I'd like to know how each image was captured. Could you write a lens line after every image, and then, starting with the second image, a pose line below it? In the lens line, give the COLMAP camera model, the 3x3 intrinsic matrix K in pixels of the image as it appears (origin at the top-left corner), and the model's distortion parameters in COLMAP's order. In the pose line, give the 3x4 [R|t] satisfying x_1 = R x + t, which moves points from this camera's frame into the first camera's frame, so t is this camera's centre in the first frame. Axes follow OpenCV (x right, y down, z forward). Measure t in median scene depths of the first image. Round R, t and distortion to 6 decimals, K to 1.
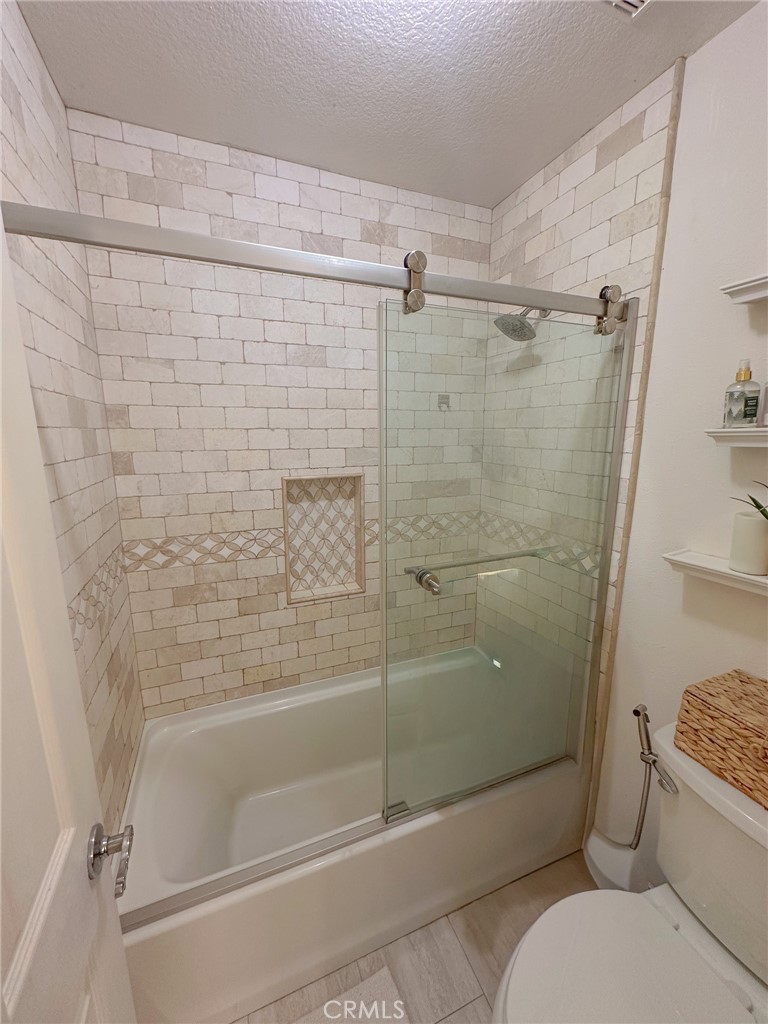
lens RADIAL K [[411.3, 0, 384.0], [0, 411.3, 512.0], [0, 0, 1]] dist [-0.002022, 0.000112]
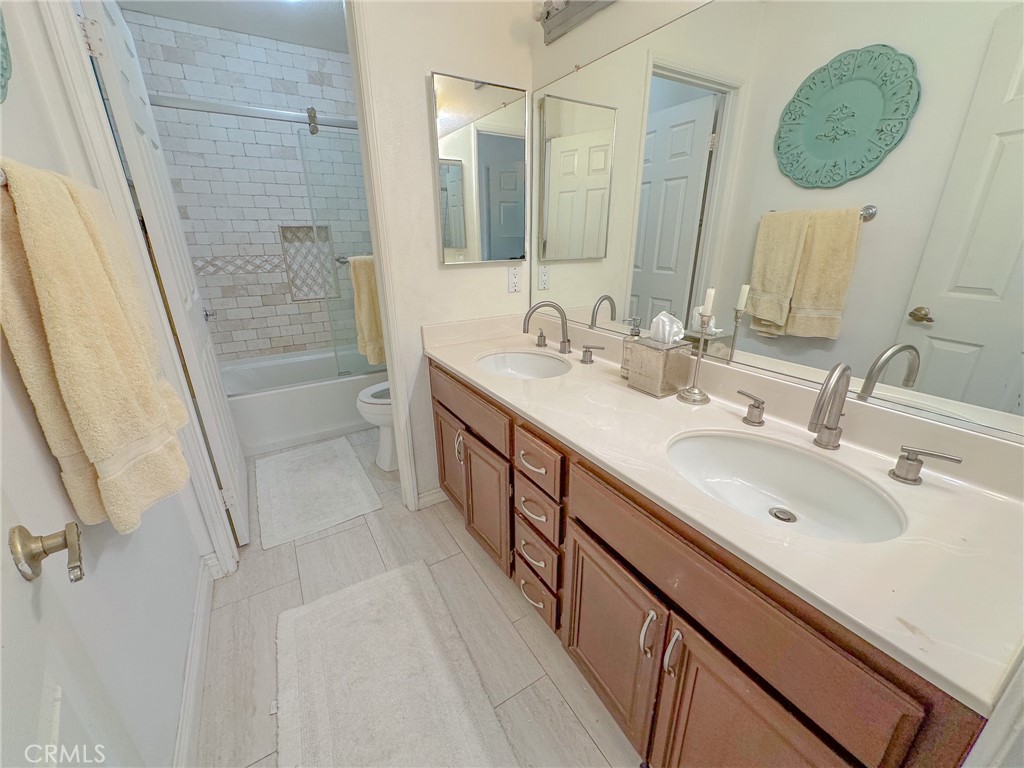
lens RADIAL K [[411.3, 0, 512.0], [0, 411.3, 384.0], [0, 0, 1]] dist [-0.002022, 0.000112]
pose [[0.986651, -0.063183, 0.150090, 0.447110], [0.040604, 0.988004, 0.148997, 0.377752], [-0.157704, -0.140914, 0.977381, -1.015169]]
